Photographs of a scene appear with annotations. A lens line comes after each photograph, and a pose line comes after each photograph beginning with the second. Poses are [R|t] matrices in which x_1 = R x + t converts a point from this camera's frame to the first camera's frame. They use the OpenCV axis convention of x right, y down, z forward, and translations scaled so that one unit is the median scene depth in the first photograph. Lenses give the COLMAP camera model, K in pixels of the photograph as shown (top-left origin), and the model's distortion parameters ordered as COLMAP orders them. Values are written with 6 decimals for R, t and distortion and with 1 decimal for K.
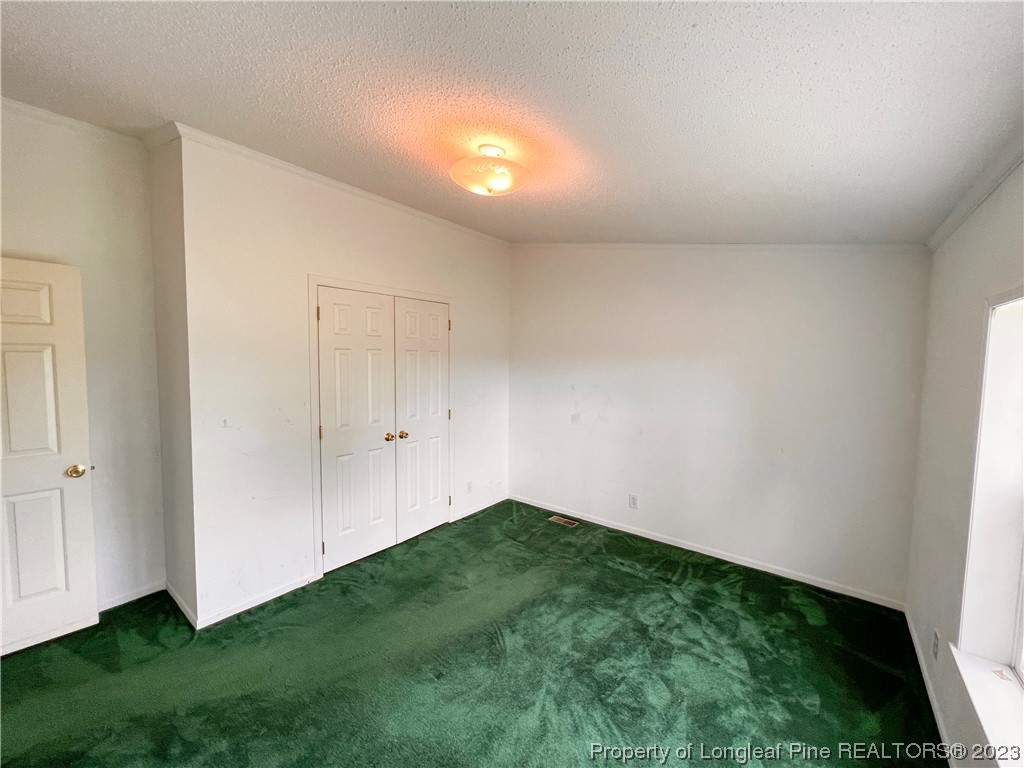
lens RADIAL K [[410.3, 0, 503.8], [0, 410.3, 378.5], [0, 0, 1]] dist [-0.003812, 0.000876]
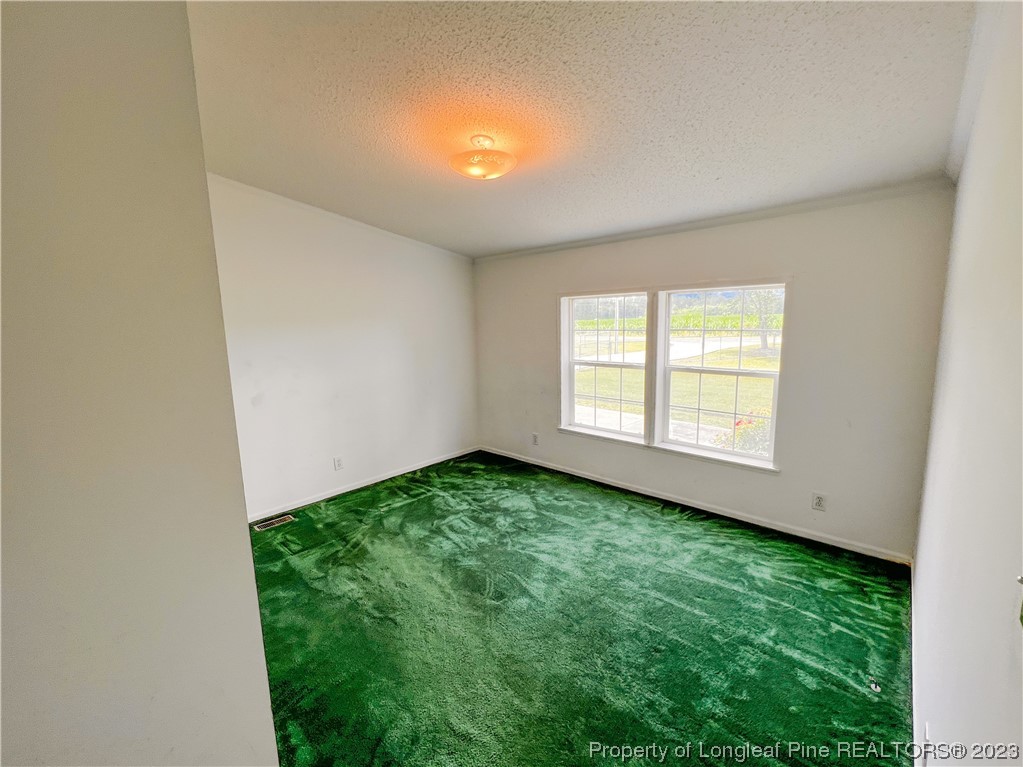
lens RADIAL K [[411.2, 0, 529.1], [0, 411.2, 384.3], [0, 0, 1]] dist [-0.002983, -0.000047]
pose [[0.058867, -0.162468, 0.984956, -0.882466], [0.077144, 0.984457, 0.157775, -0.032184], [-0.995281, 0.066695, 0.070485, 0.592137]]
